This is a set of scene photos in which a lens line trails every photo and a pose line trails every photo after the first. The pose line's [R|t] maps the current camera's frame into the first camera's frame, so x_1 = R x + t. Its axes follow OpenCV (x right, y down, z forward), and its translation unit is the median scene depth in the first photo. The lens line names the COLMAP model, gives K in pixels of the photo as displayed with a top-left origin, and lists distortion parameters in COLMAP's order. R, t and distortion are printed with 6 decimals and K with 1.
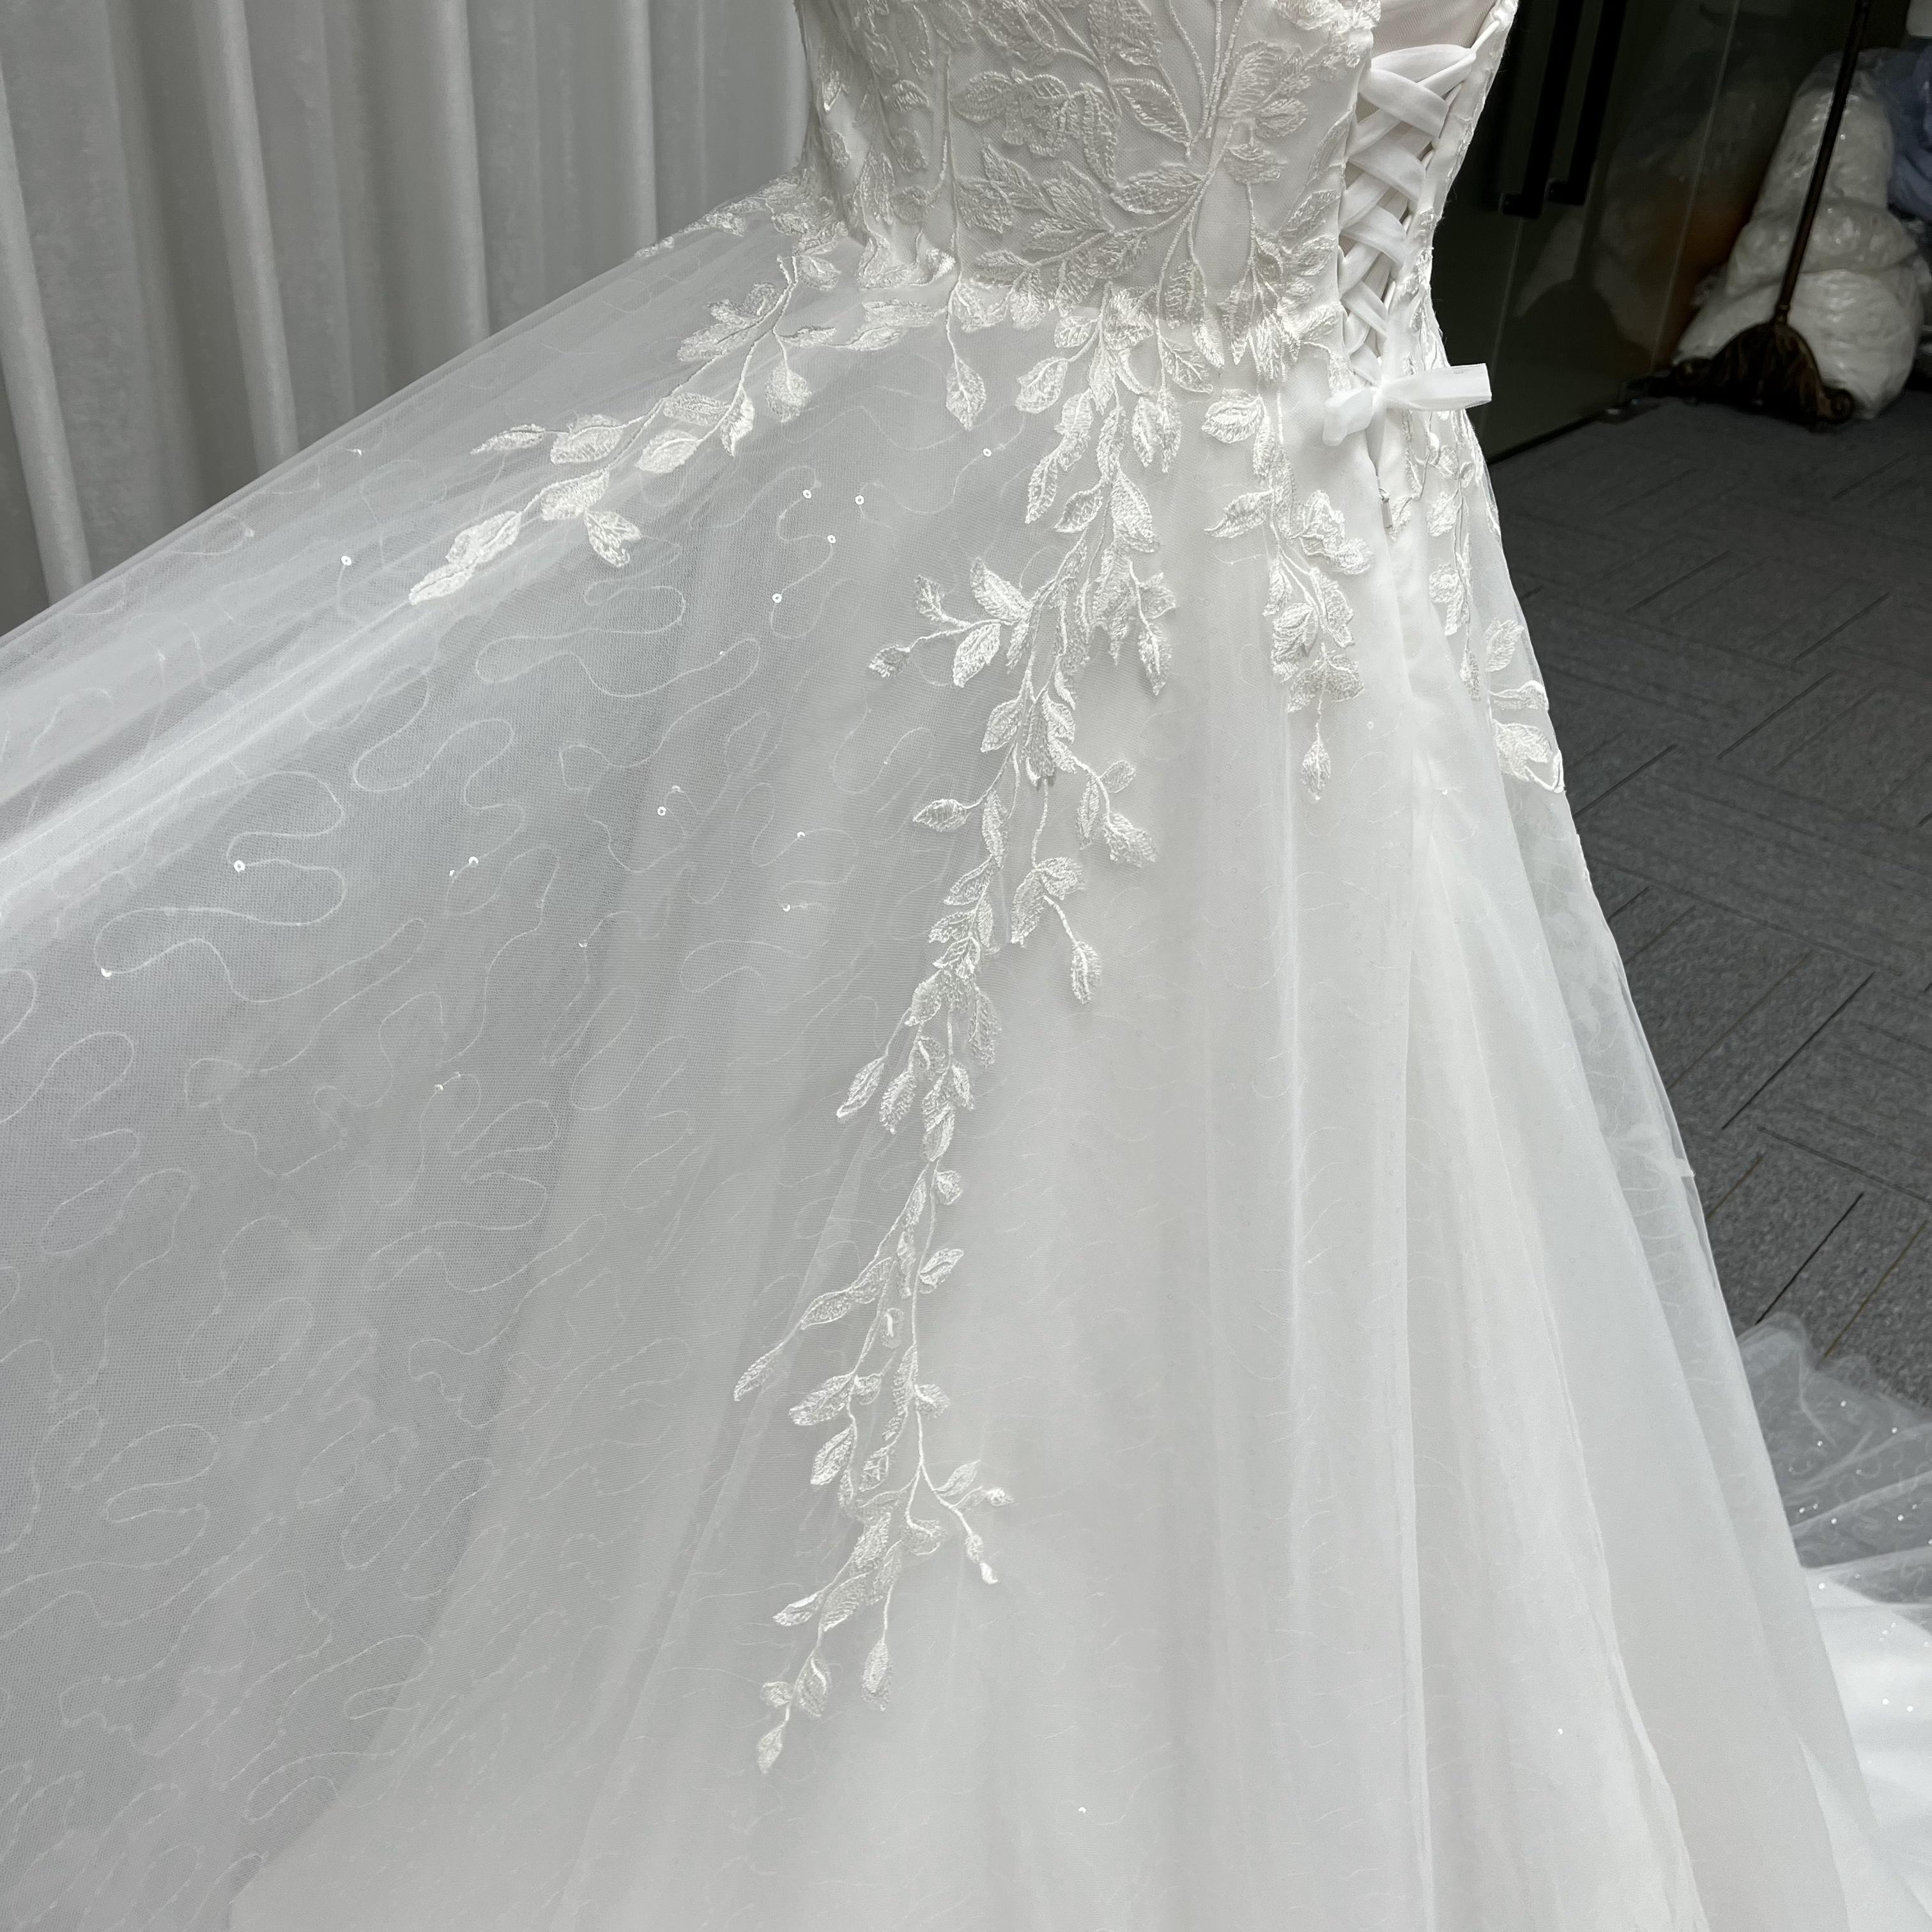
lens RADIAL K [[1979.9, 0, 944.0], [0, 1979.9, 984.6], [0, 0, 1]] dist [0.063647, -0.095513]
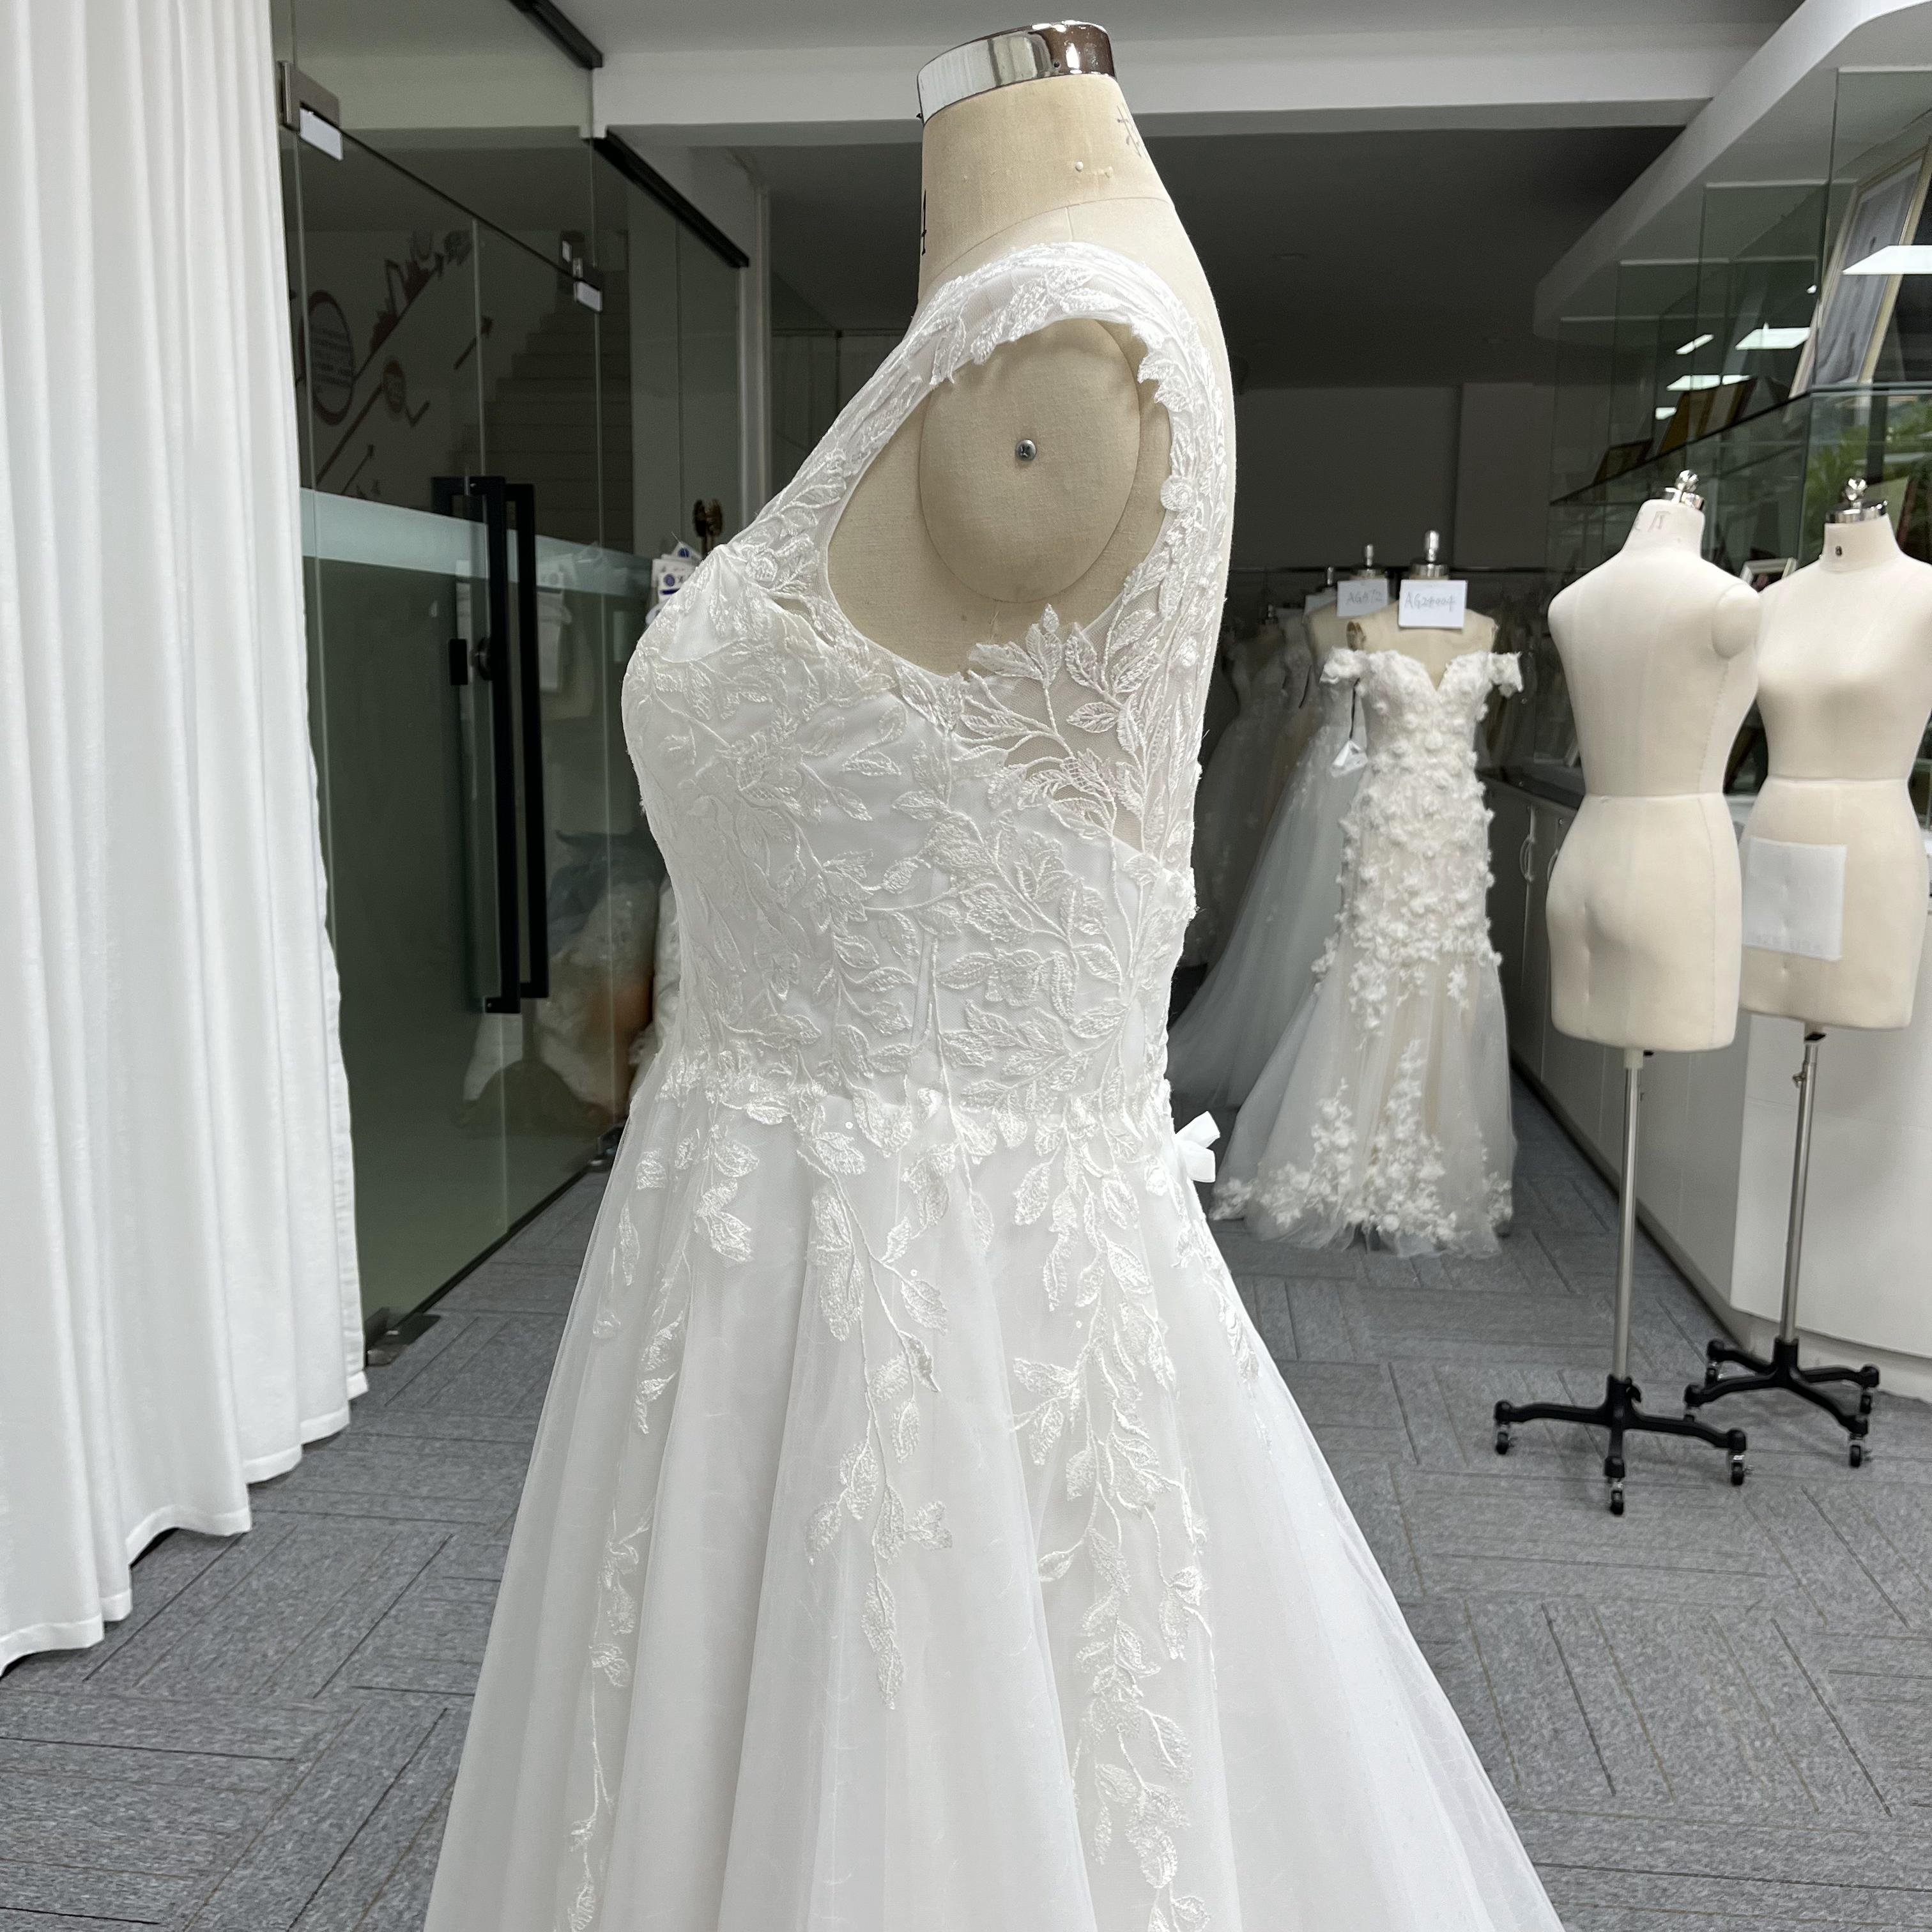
lens RADIAL K [[1979.9, 0, 944.0], [0, 1979.9, 984.6], [0, 0, 1]] dist [0.063647, -0.095513]
pose [[0.827296, -0.130356, 0.546433, -0.159004], [0.323429, 0.905843, -0.273572, -0.022974], [-0.459320, 0.403057, 0.791561, 0.004034]]
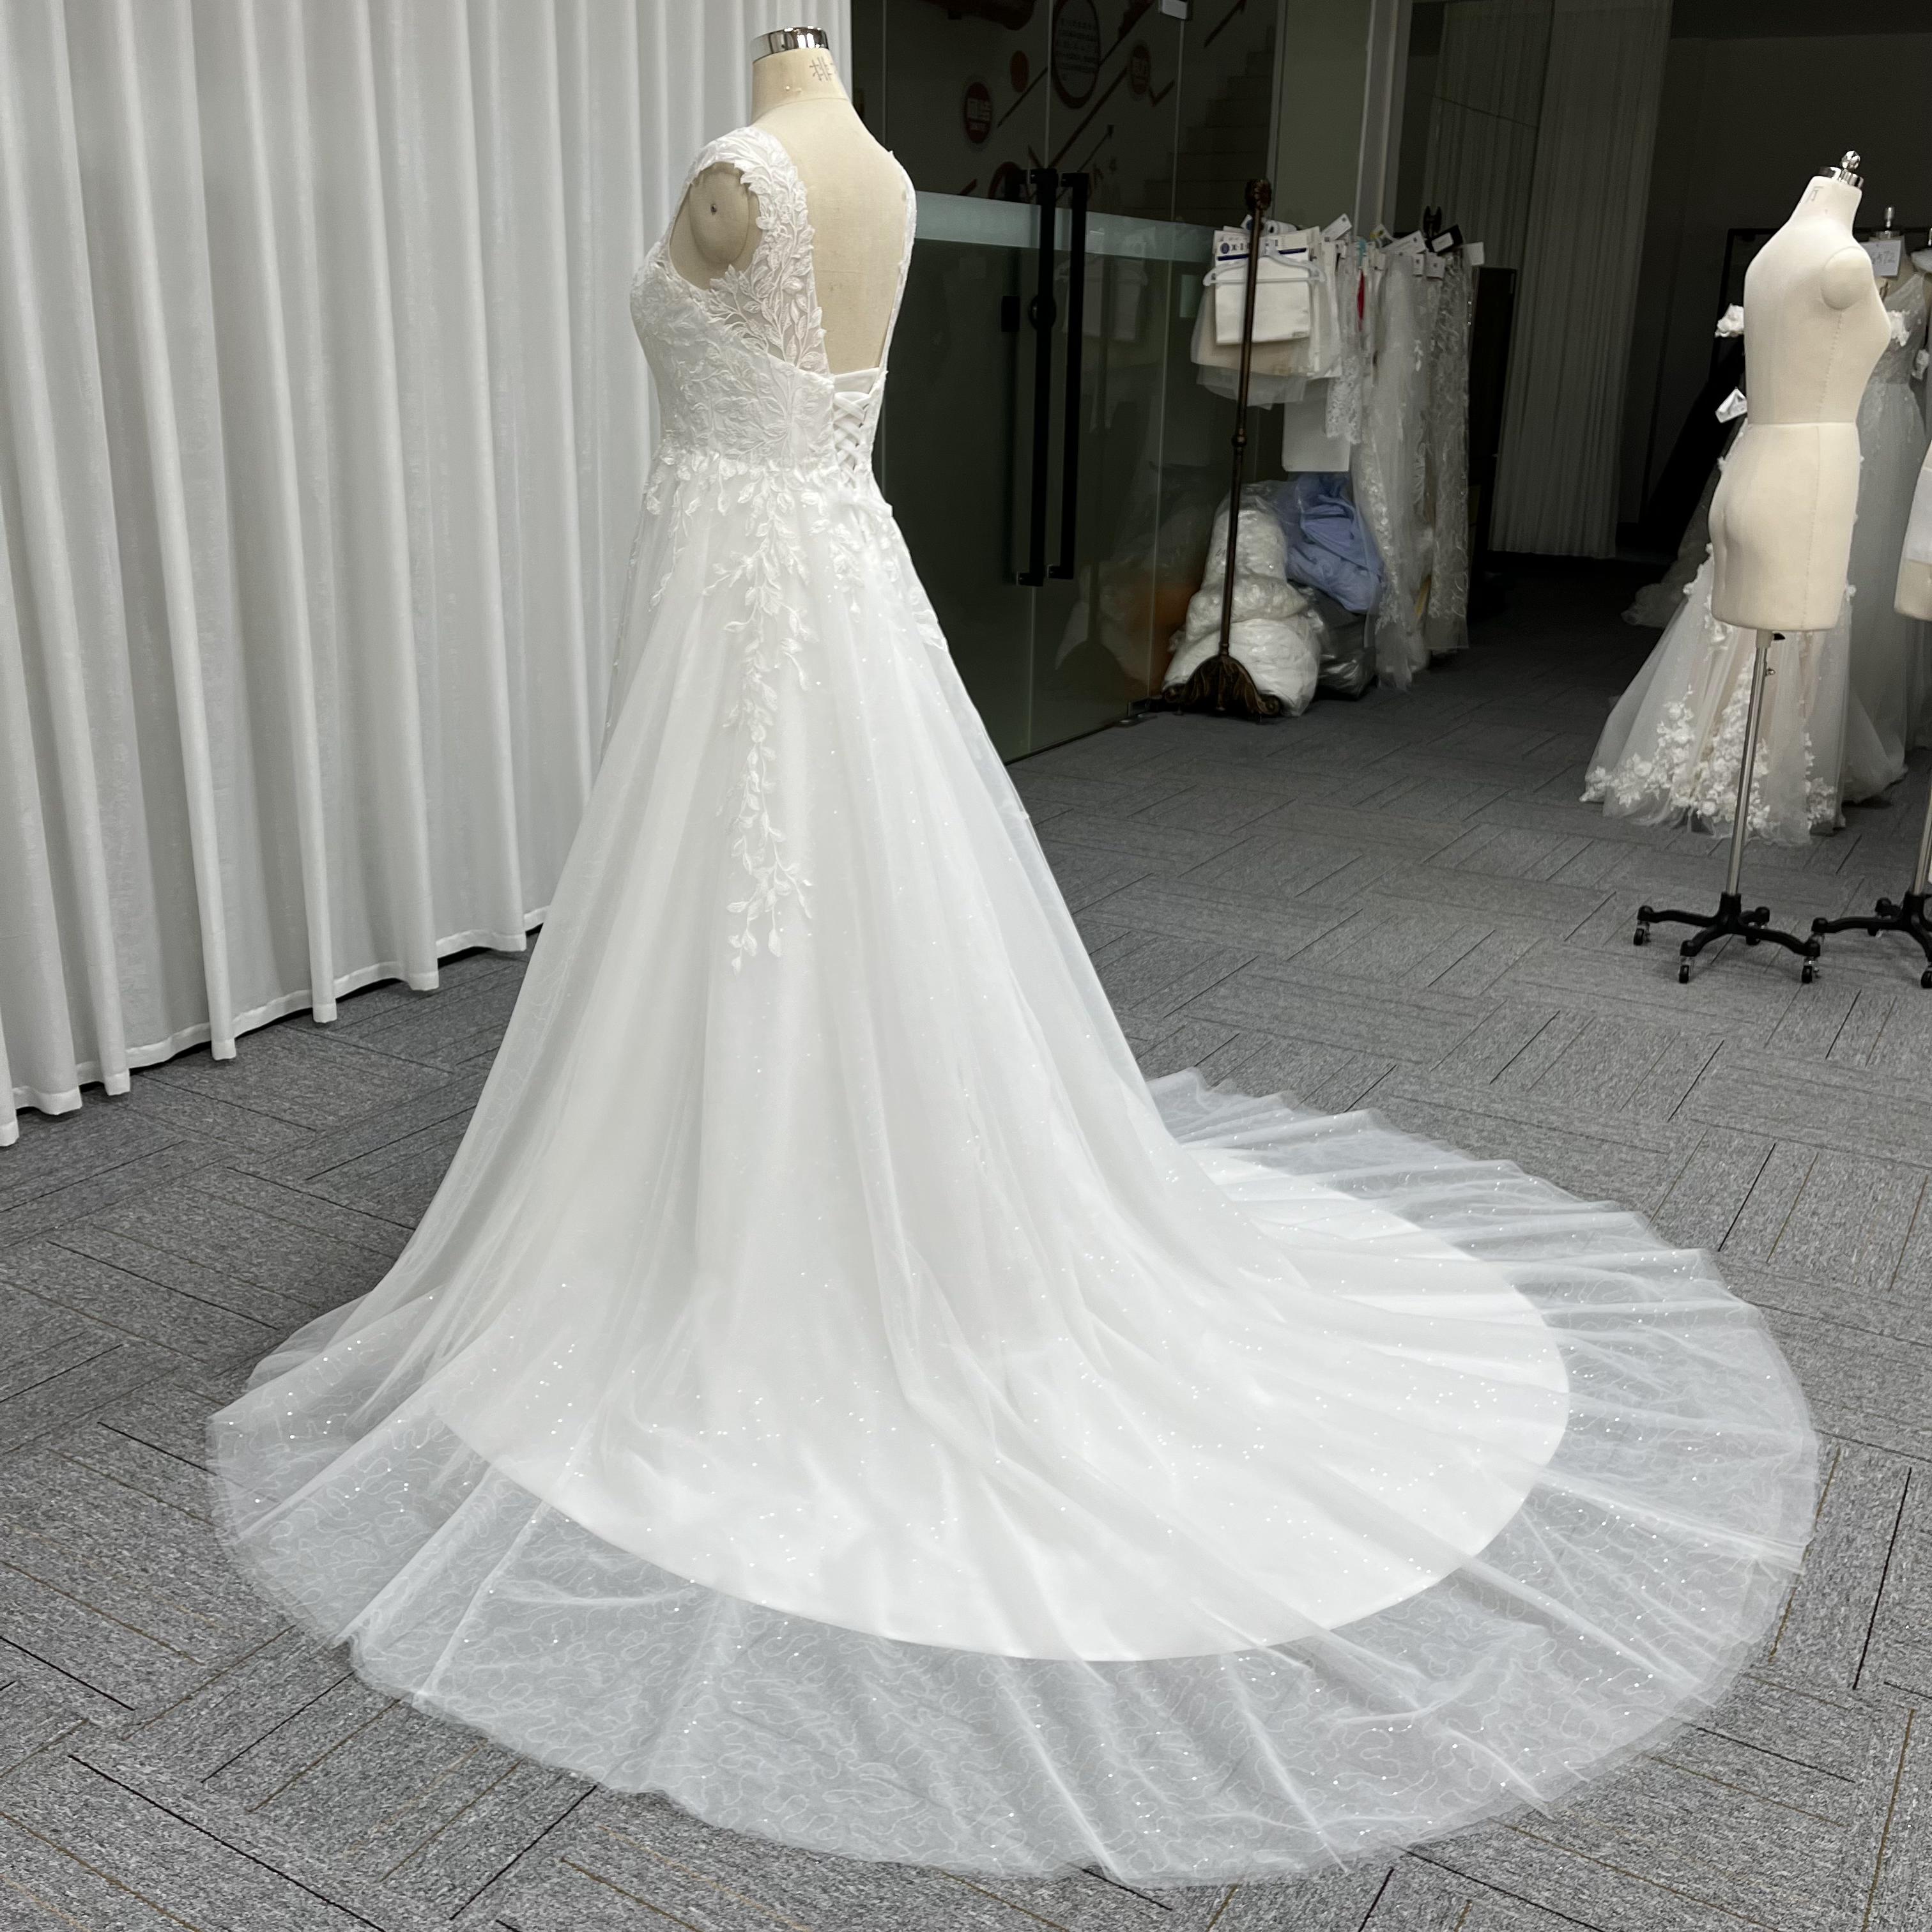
lens RADIAL K [[1949.9, 0, 931.5], [0, 1949.9, 960.9], [0, 0, 1]] dist [0.031062, -0.006966]
pose [[0.984590, -0.080706, 0.155142, -0.053418], [0.114636, 0.967810, -0.224060, 0.299395], [-0.132065, 0.238392, 0.962148, -0.482780]]
